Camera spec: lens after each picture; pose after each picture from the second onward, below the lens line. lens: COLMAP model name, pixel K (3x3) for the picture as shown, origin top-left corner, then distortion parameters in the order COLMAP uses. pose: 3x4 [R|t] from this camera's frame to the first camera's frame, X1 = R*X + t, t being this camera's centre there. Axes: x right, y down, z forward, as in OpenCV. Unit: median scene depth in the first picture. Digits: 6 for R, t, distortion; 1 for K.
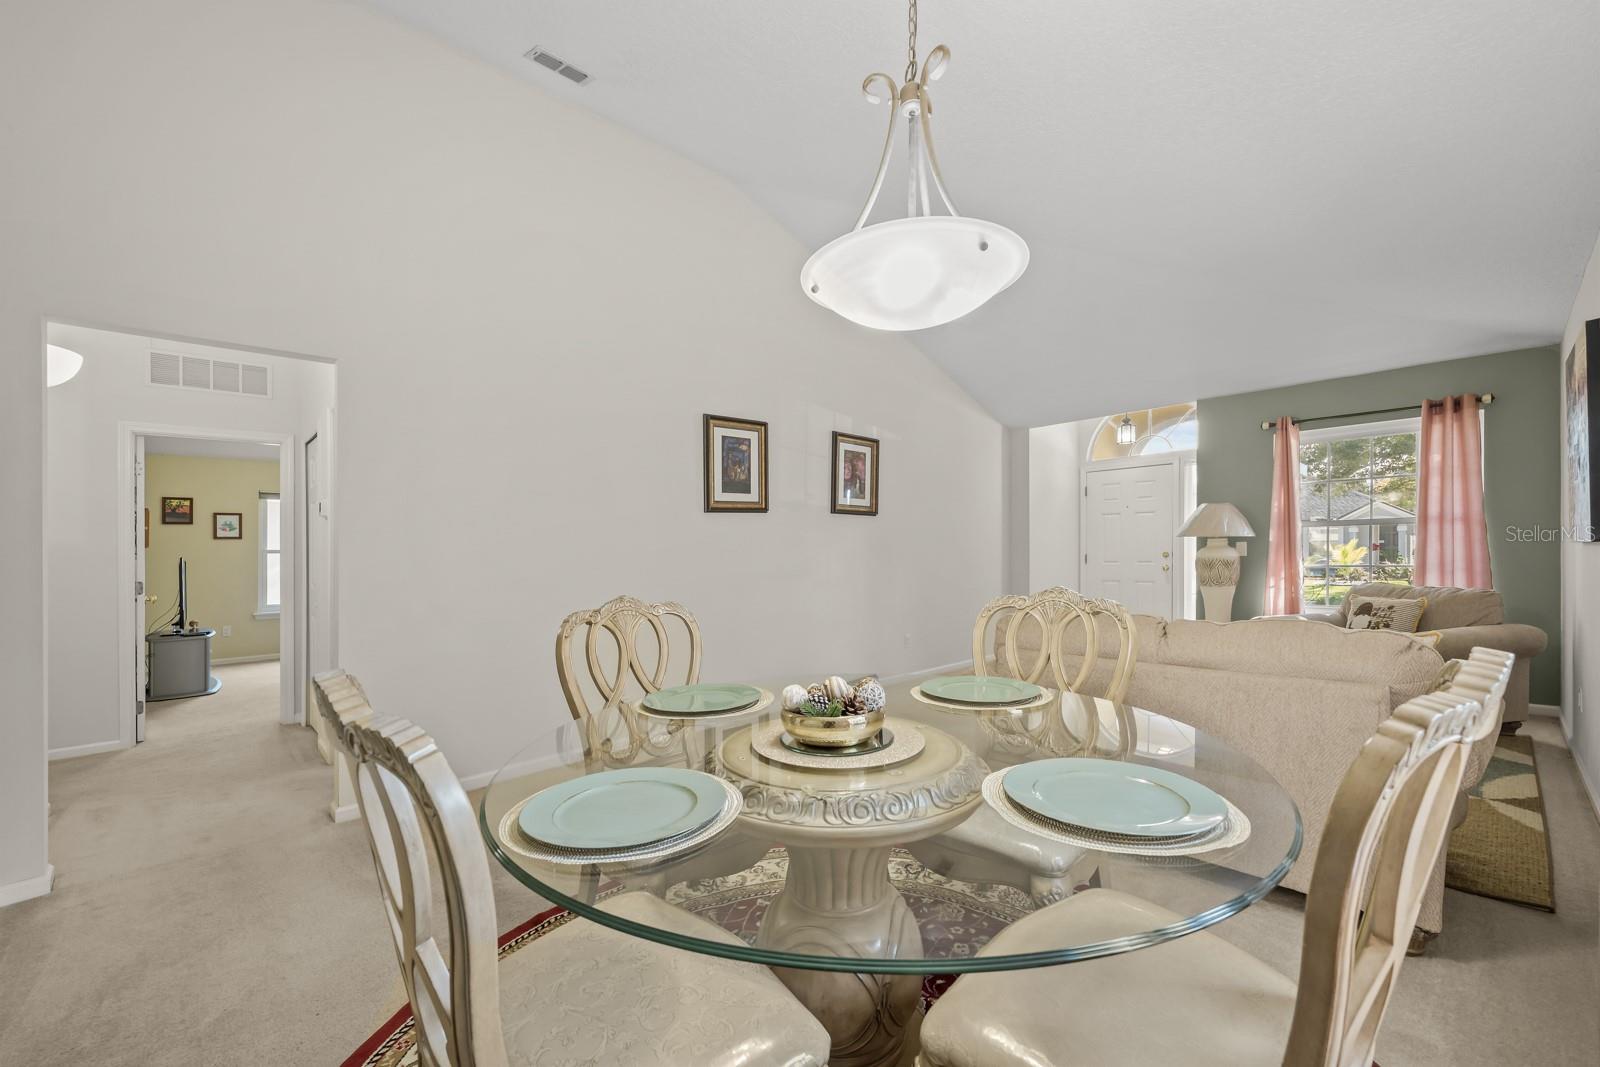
lens RADIAL K [[646.8, 0, 795.0], [0, 646.8, 564.3], [0, 0, 1]] dist [-0.011068, 0.000180]
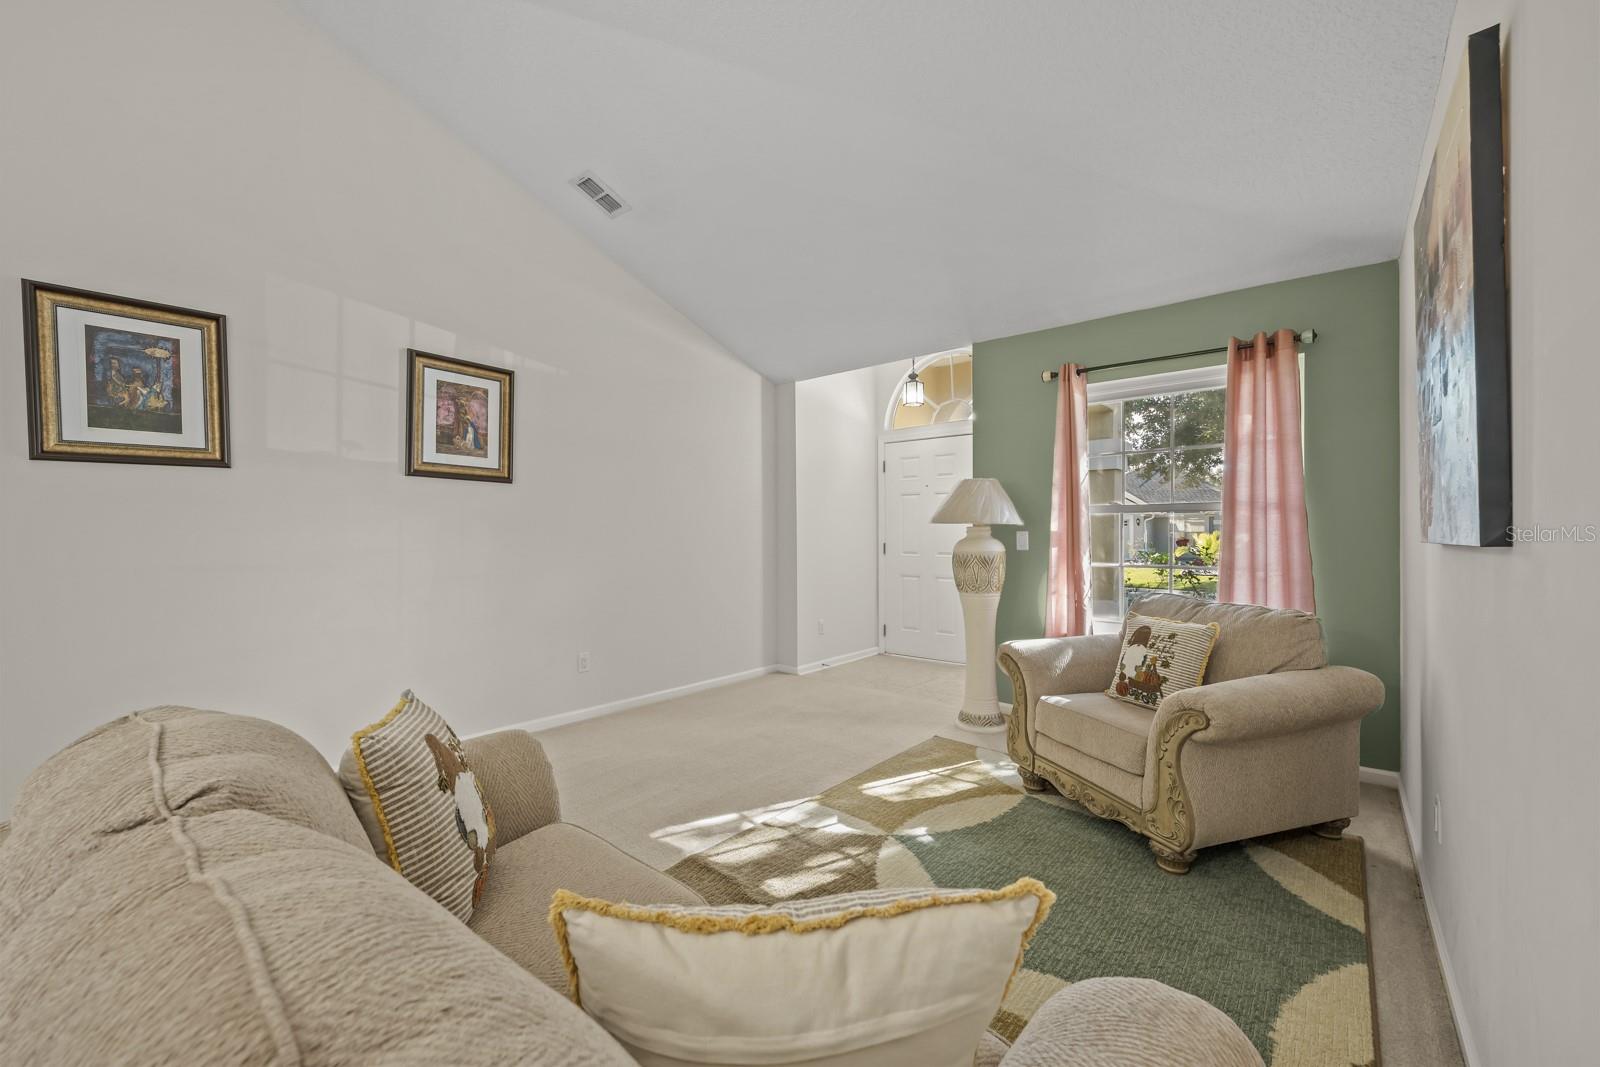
lens RADIAL K [[632.7, 0, 814.1], [0, 632.7, 530.8], [0, 0, 1]] dist [-0.000885, 0.000016]
pose [[0.990460, 0.019045, 0.136477, 0.423834], [-0.016193, 0.999627, -0.021973, -0.018535], [-0.136845, 0.019554, 0.990400, 0.361185]]
